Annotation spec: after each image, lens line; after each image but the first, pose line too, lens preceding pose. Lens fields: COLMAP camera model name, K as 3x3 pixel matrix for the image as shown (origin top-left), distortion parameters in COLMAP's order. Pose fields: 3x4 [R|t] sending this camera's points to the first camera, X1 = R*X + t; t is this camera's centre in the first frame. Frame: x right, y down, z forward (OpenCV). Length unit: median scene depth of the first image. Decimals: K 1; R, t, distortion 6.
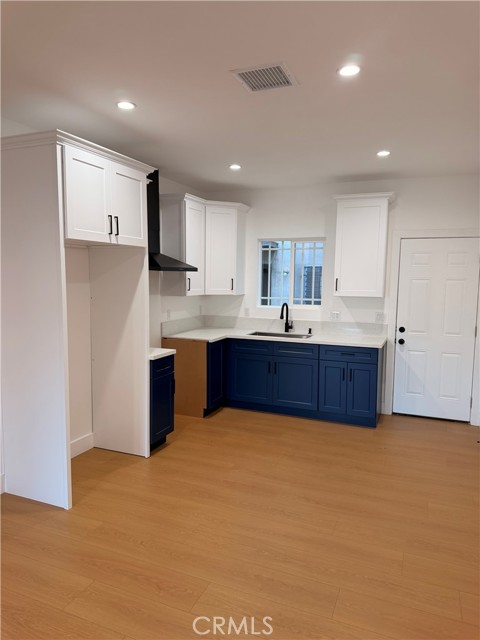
lens RADIAL K [[452.1, 0, 248.2], [0, 452.1, 317.1], [0, 0, 1]] dist [0.105772, -0.127867]
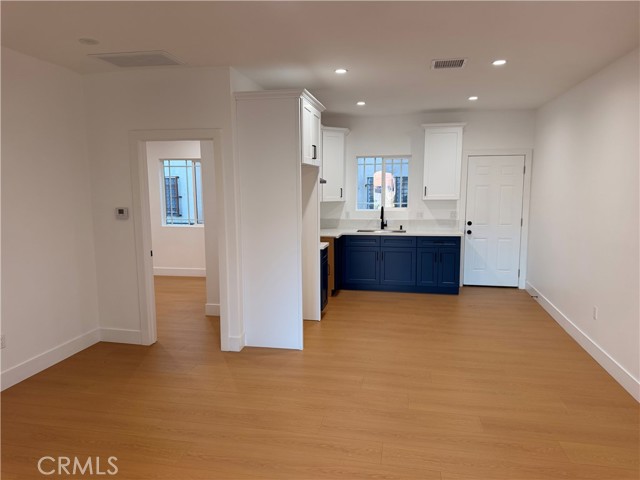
lens RADIAL K [[452.1, 0, 320.3], [0, 452.1, 237.0], [0, 0, 1]] dist [0.105772, -0.127867]
pose [[0.980801, -0.039955, 0.190876, -0.355438], [0.036045, 0.999064, 0.023911, 0.019520], [-0.191652, -0.016572, 0.981323, -0.244232]]
